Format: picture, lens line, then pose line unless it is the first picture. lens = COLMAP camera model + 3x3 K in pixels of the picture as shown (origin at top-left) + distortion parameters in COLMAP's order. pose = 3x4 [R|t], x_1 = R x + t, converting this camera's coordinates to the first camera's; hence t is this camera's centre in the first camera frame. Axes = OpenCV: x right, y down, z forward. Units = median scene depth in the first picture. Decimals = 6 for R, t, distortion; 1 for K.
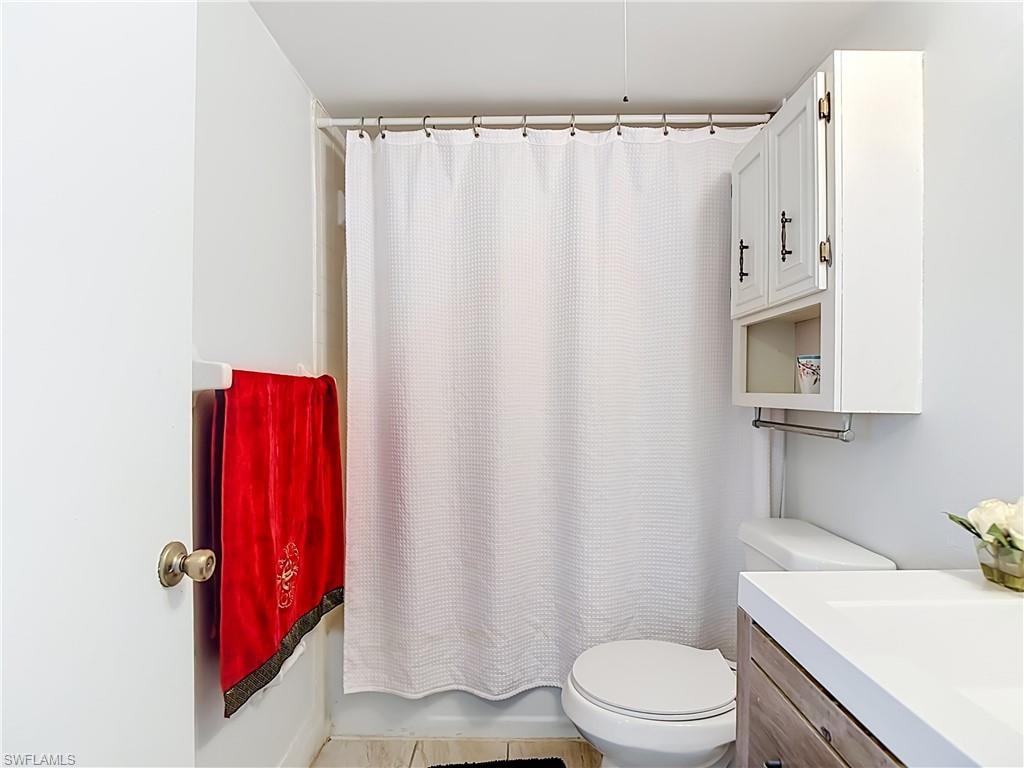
lens RADIAL K [[537.6, 0, 512.0], [0, 537.6, 384.0], [0, 0, 1]] dist [-0.000592, -0.014710]
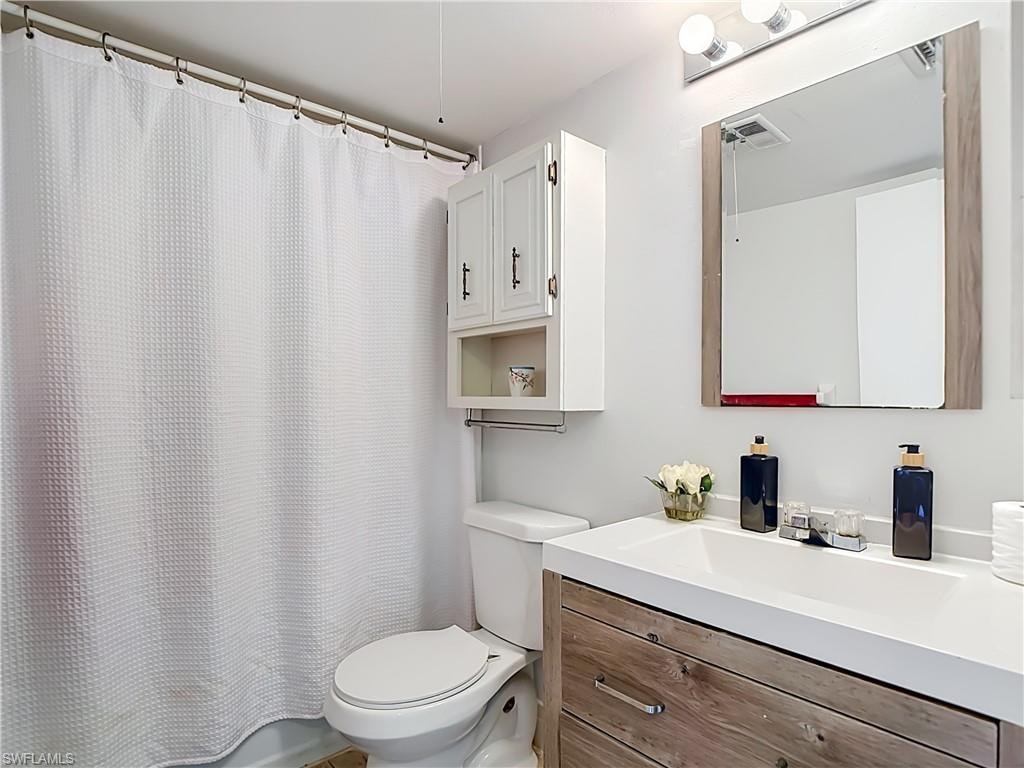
lens RADIAL K [[538.7, 0, 509.9], [0, 538.7, 394.2], [0, 0, 1]] dist [-0.000474, -0.014576]
pose [[0.756013, -0.003476, 0.654547, -0.238759], [-0.004041, 0.999942, 0.009977, -0.000834], [-0.654544, -0.010188, 0.755956, 0.064915]]
